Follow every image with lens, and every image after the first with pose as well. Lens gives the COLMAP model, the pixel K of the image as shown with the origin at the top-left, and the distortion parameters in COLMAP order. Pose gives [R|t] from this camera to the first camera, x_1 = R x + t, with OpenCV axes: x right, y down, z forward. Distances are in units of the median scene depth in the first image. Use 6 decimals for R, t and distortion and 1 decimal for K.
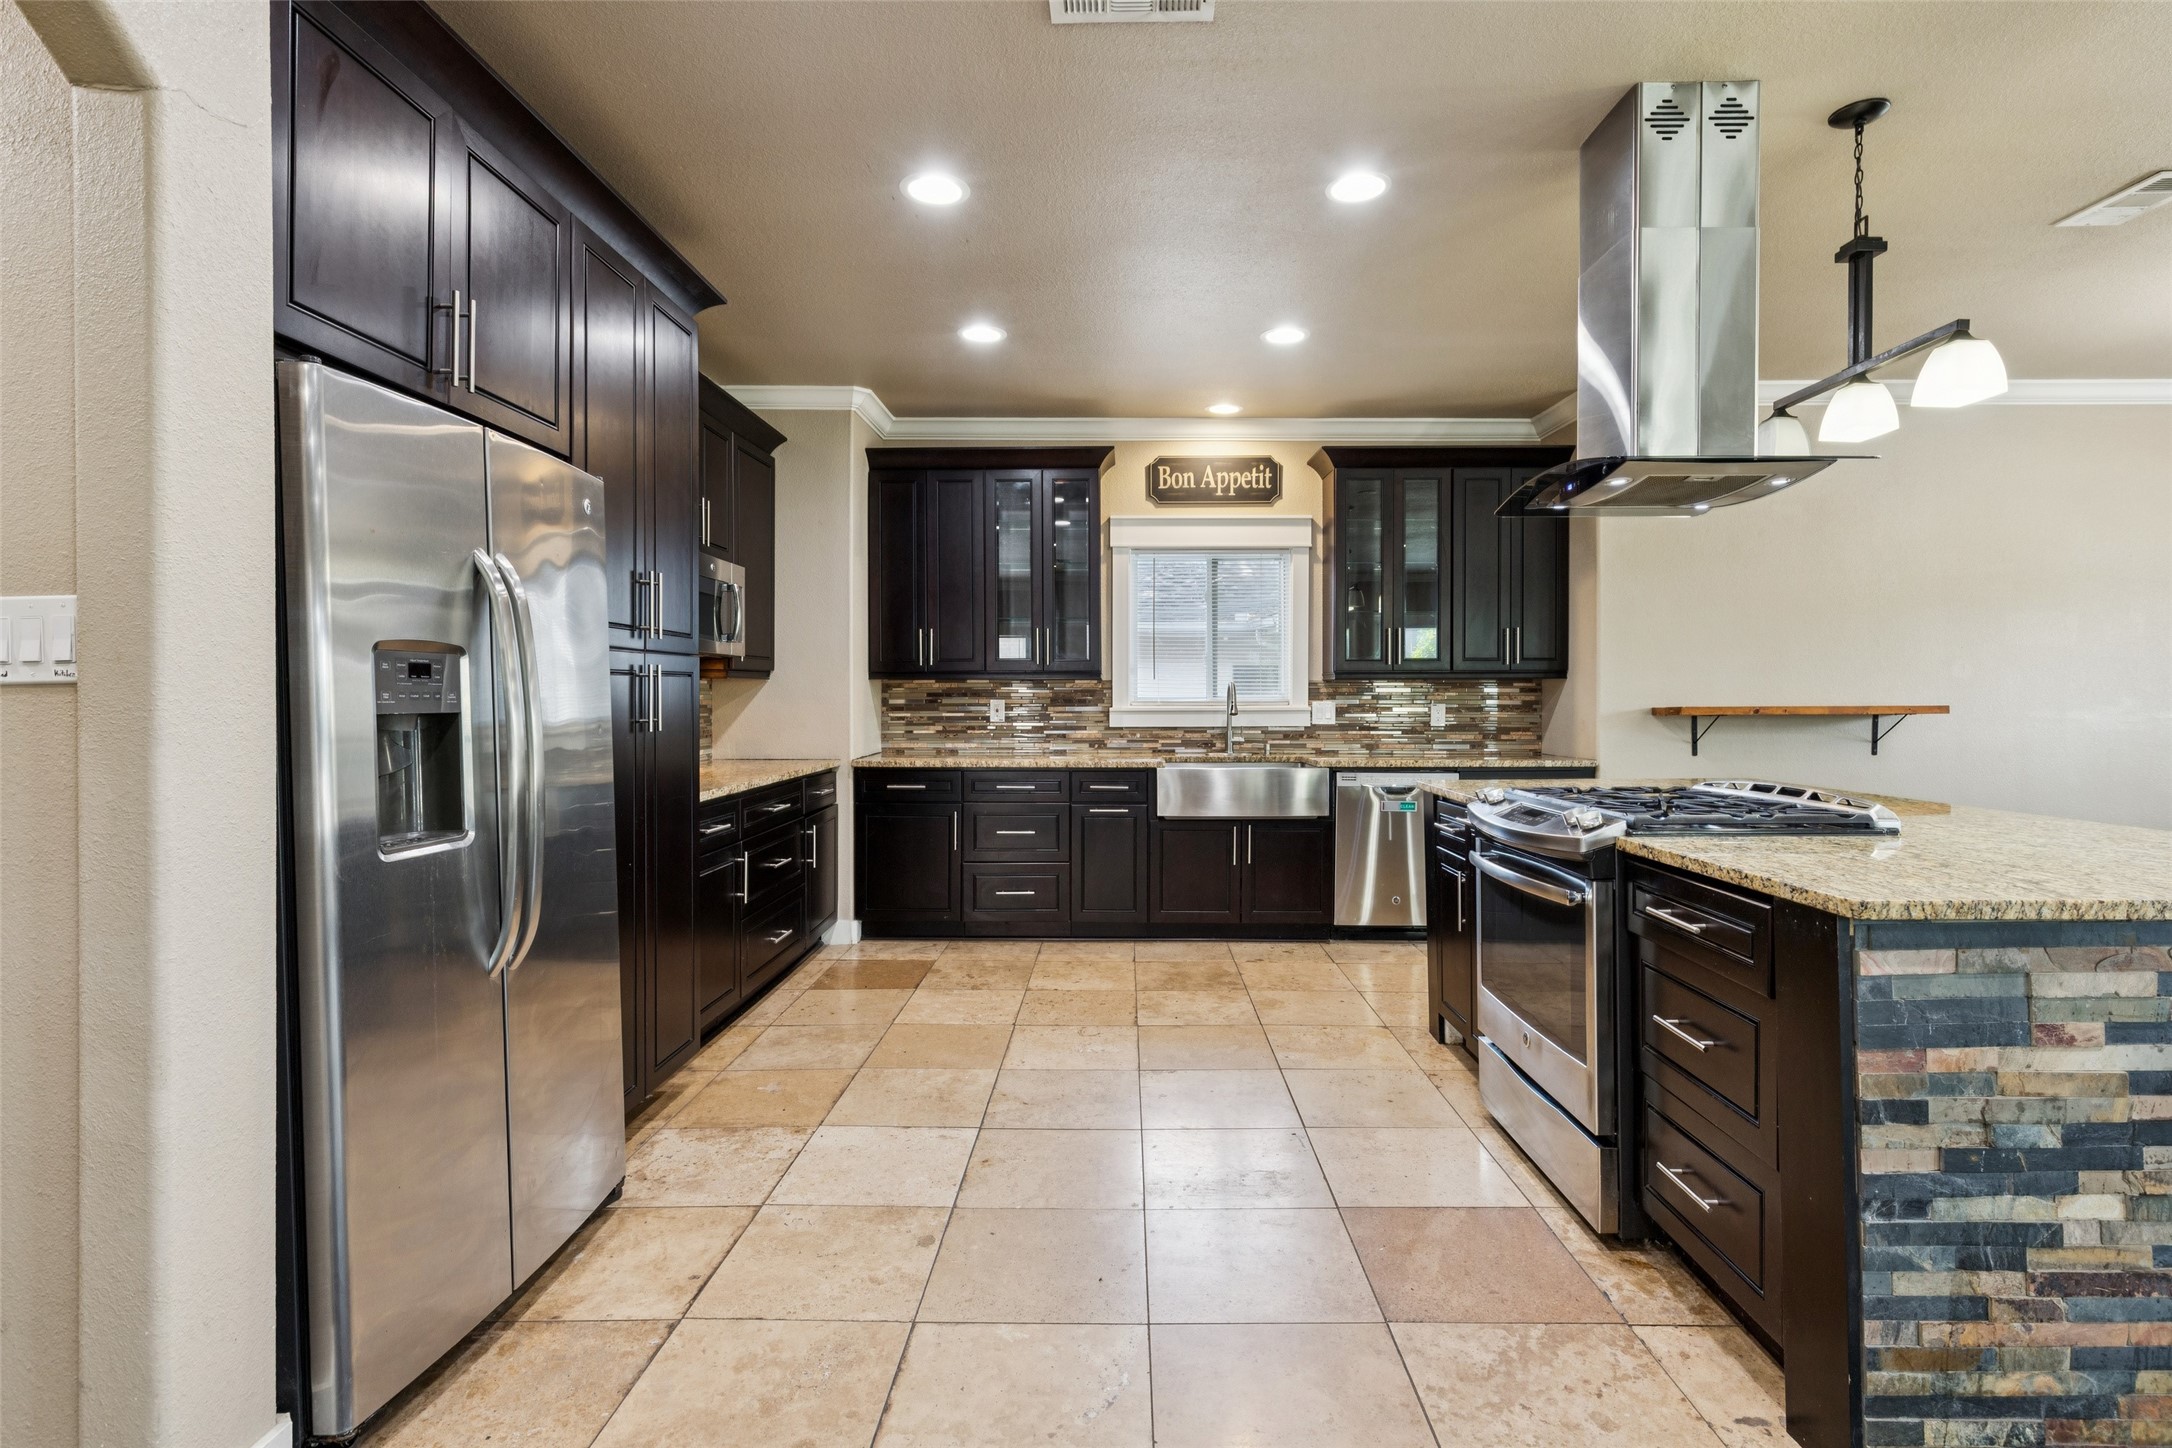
lens RADIAL K [[1032.3, 0, 1095.7], [0, 1032.3, 703.0], [0, 0, 1]] dist [0.000859, -0.000490]
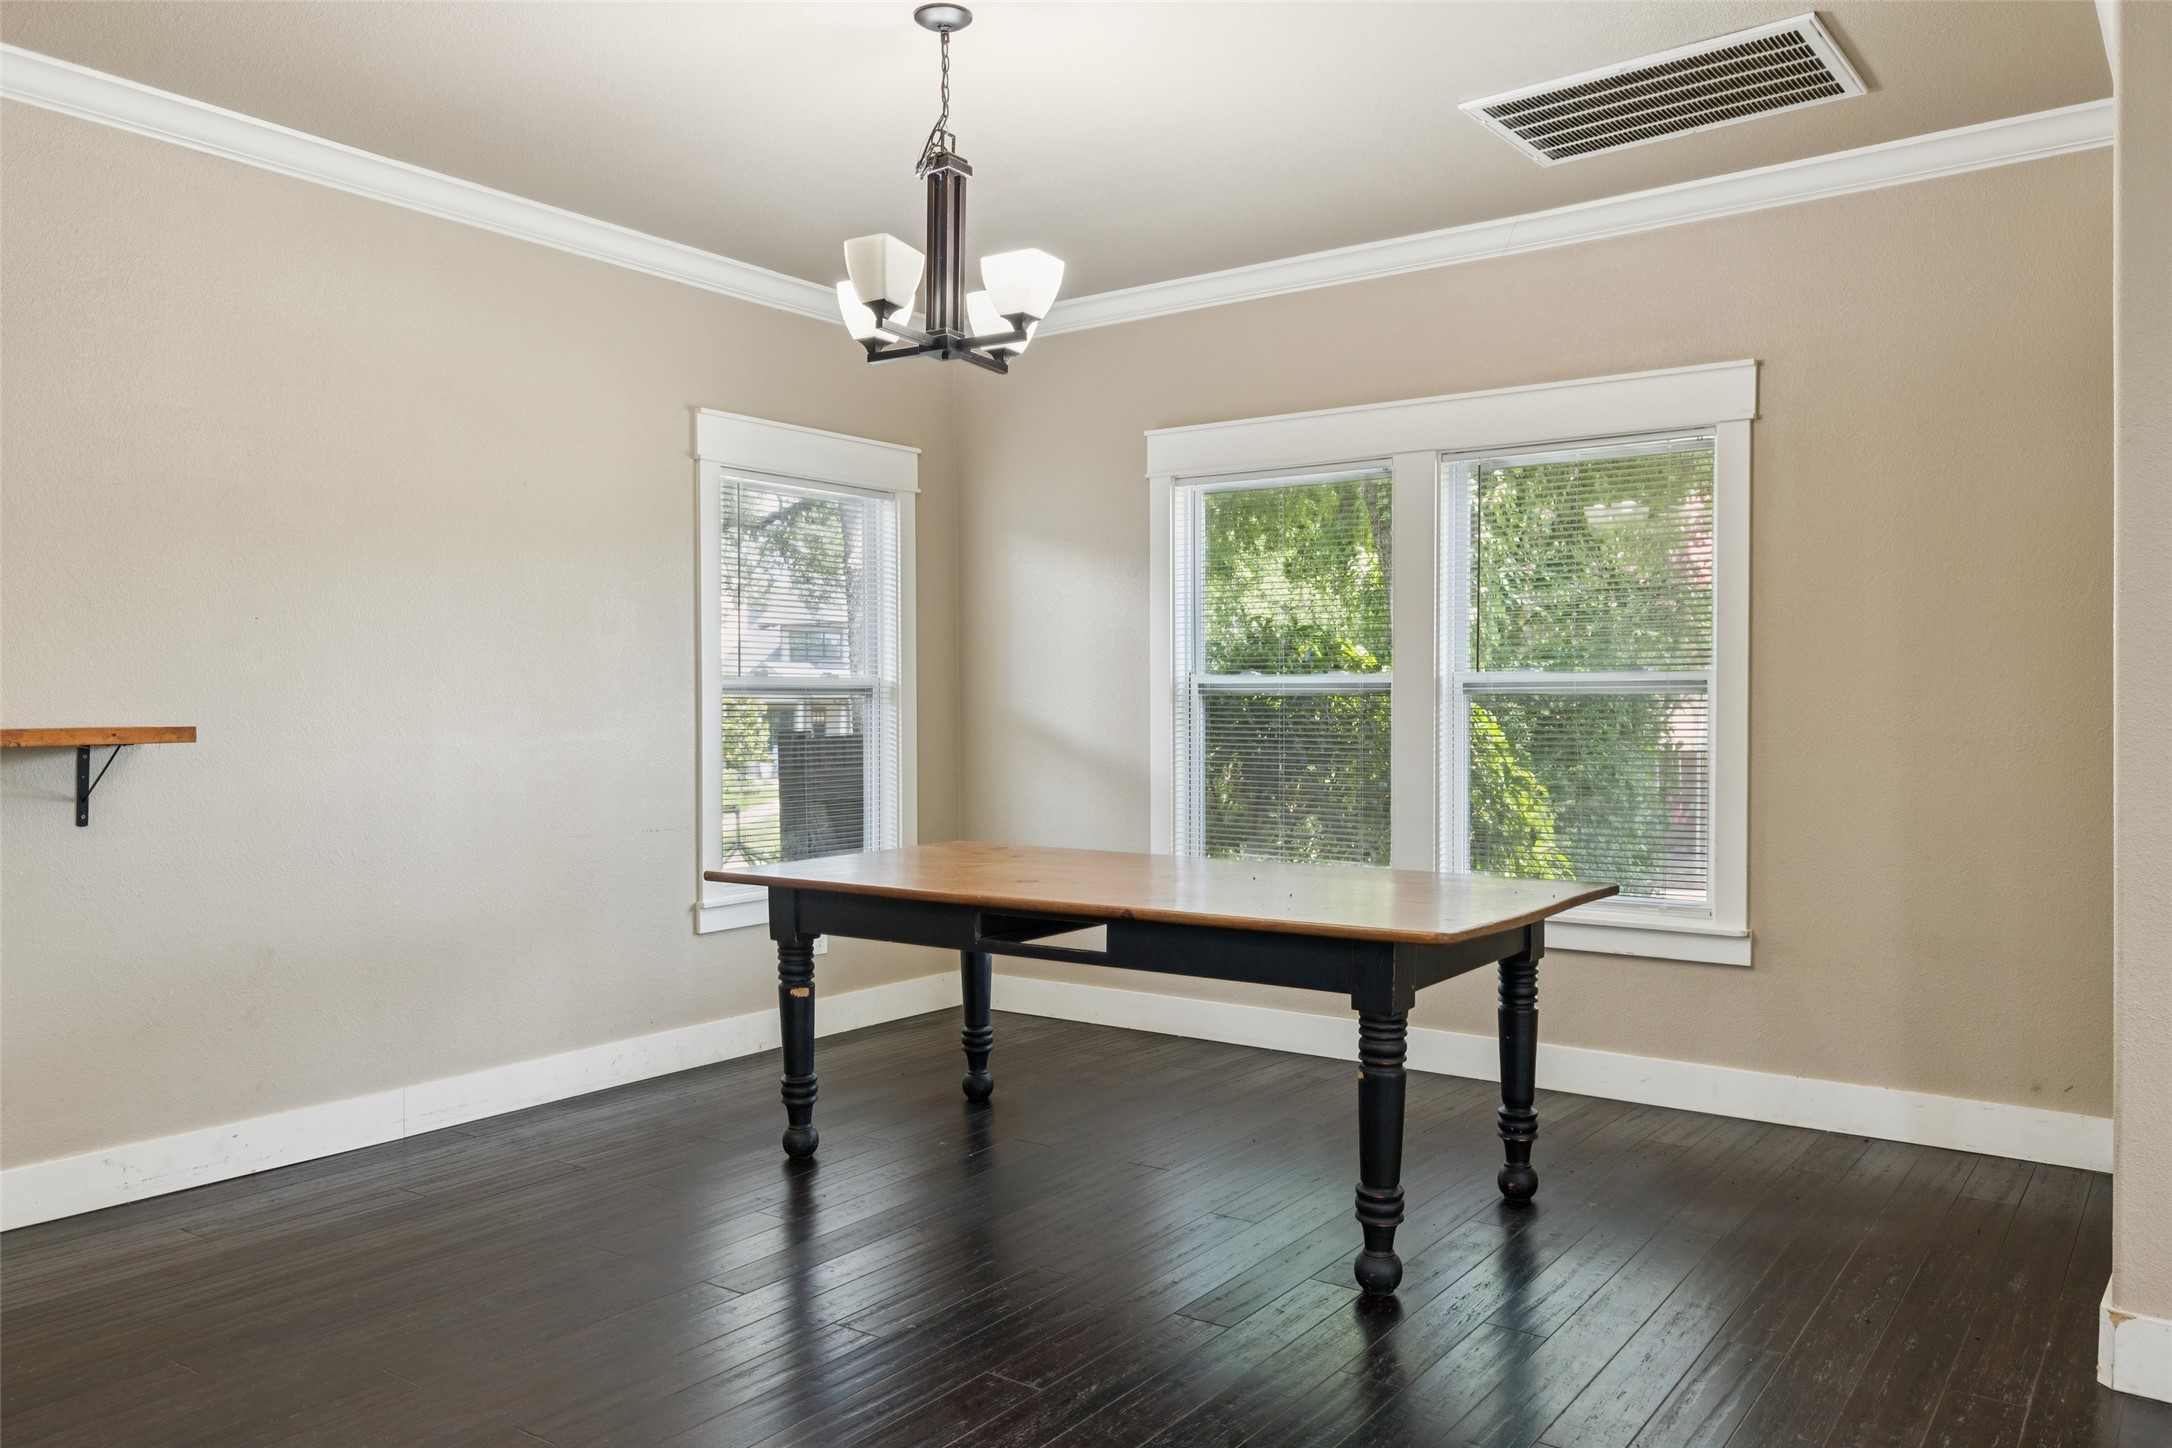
lens RADIAL K [[1564.2, 0, 1086.0], [0, 1564.2, 724.0], [0, 0, 1]] dist [0.001721, 0.000669]
pose [[0.572482, -0.008283, 0.819875, 0.410248], [0.001200, 0.999956, 0.009265, -0.005183], [-0.819916, -0.004320, 0.572467, 0.170135]]
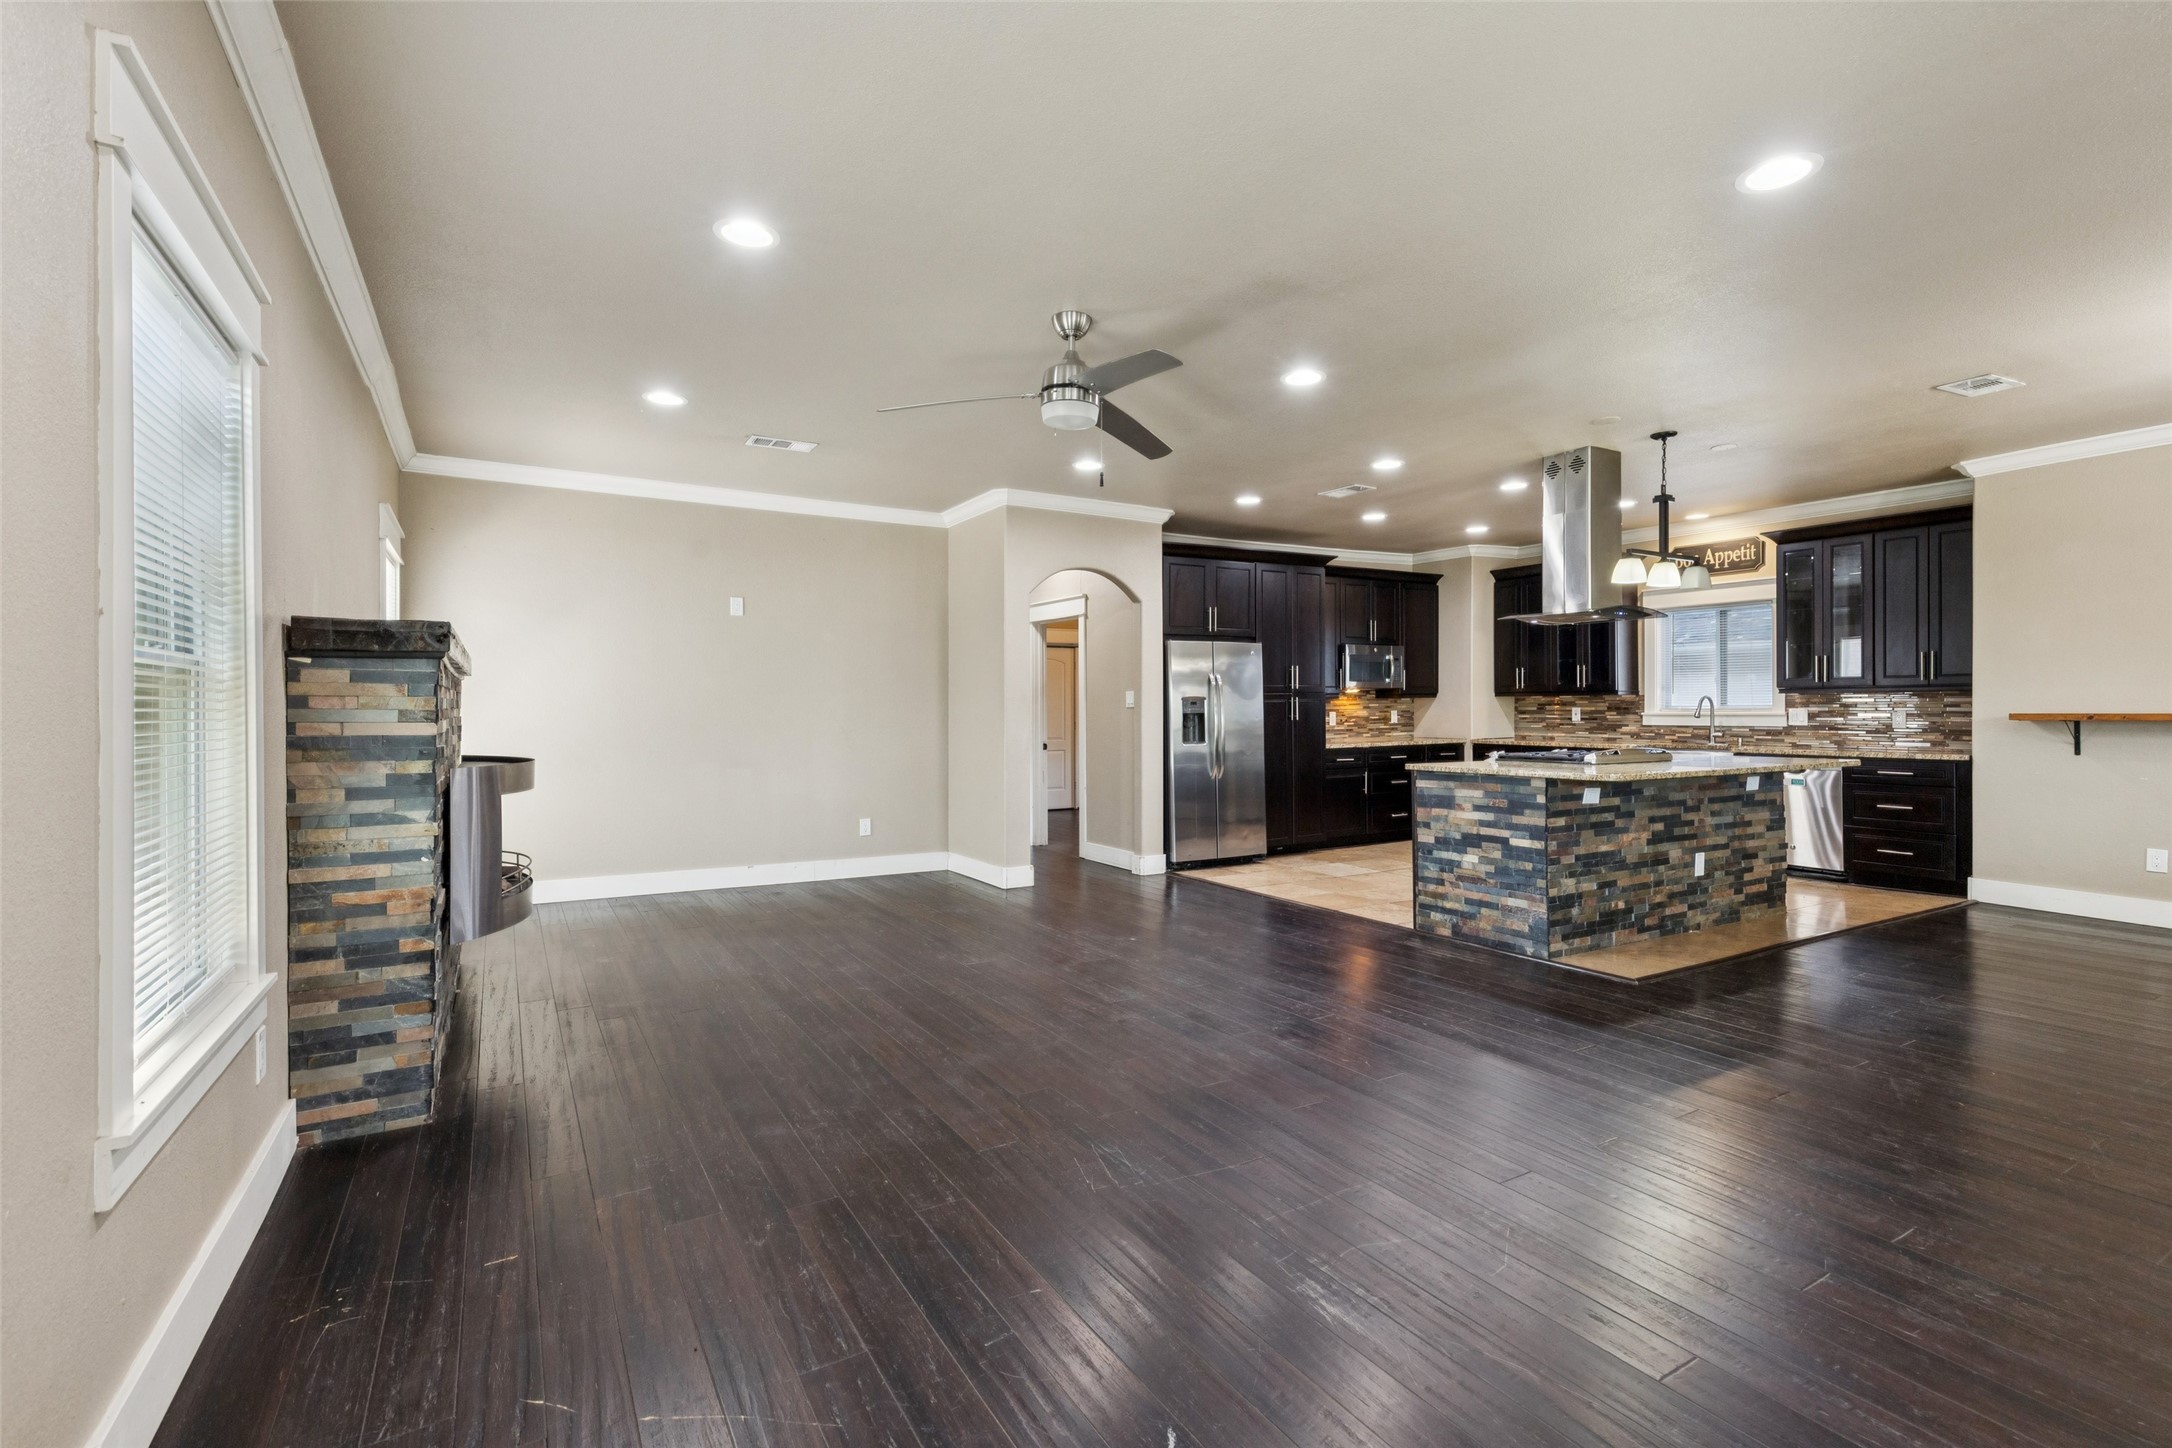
lens RADIAL K [[982.6, 0, 1102.2], [0, 982.6, 710.7], [0, 0, 1]] dist [0.017409, -0.006375]
pose [[0.531343, 0.001472, -0.847155, 0.949682], [0.001821, 0.999994, 0.002879, -0.004917], [0.847155, -0.003072, 0.531337, -0.548170]]
